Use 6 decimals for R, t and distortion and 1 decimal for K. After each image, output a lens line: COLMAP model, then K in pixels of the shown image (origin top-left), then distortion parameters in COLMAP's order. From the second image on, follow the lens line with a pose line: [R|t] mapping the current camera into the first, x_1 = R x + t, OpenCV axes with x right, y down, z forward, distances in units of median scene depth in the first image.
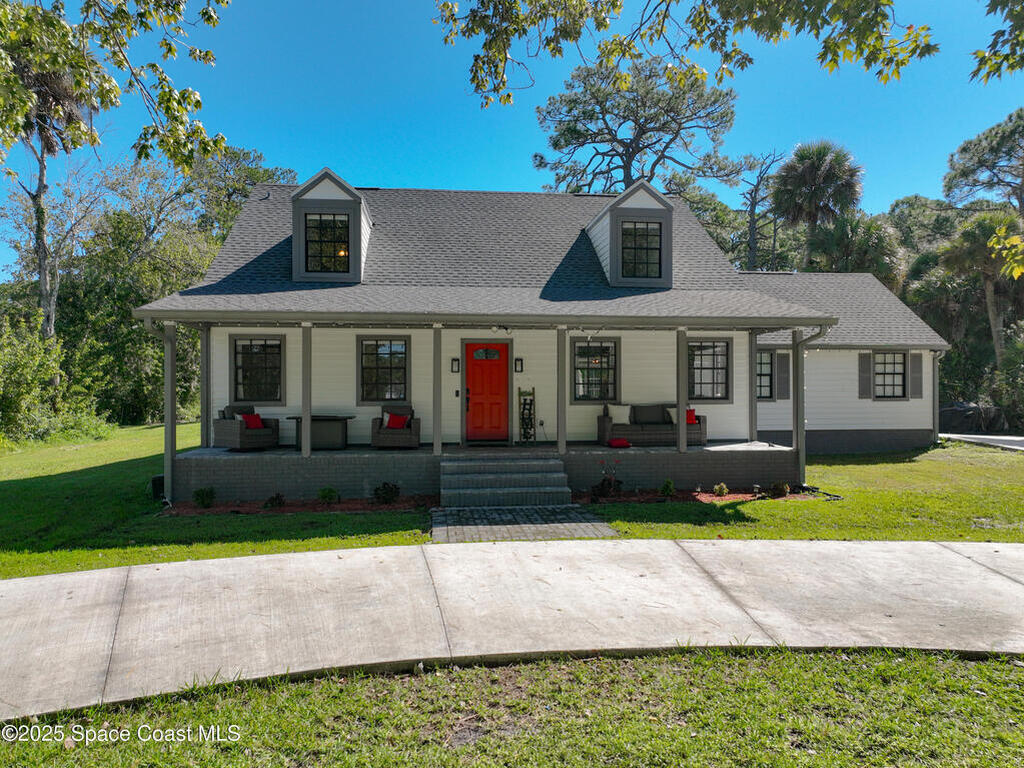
lens RADIAL K [[728.2, 0, 512.4], [0, 728.2, 388.5], [0, 0, 1]] dist [-0.008716, -0.000992]
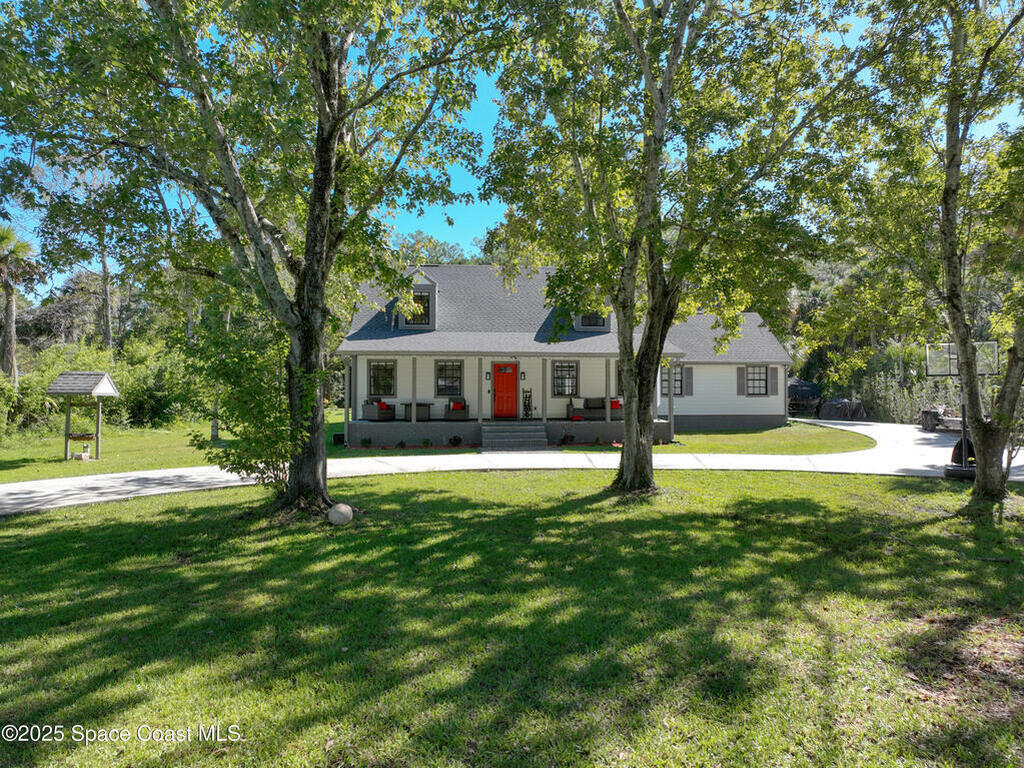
lens RADIAL K [[728.2, 0, 510.9], [0, 728.2, 388.5], [0, 0, 1]] dist [-0.008716, -0.000992]
pose [[0.999616, 0.003679, -0.027469, 0.029083], [-0.003494, 0.999971, 0.006788, -0.013509], [0.027493, -0.006690, 0.999600, -0.826122]]
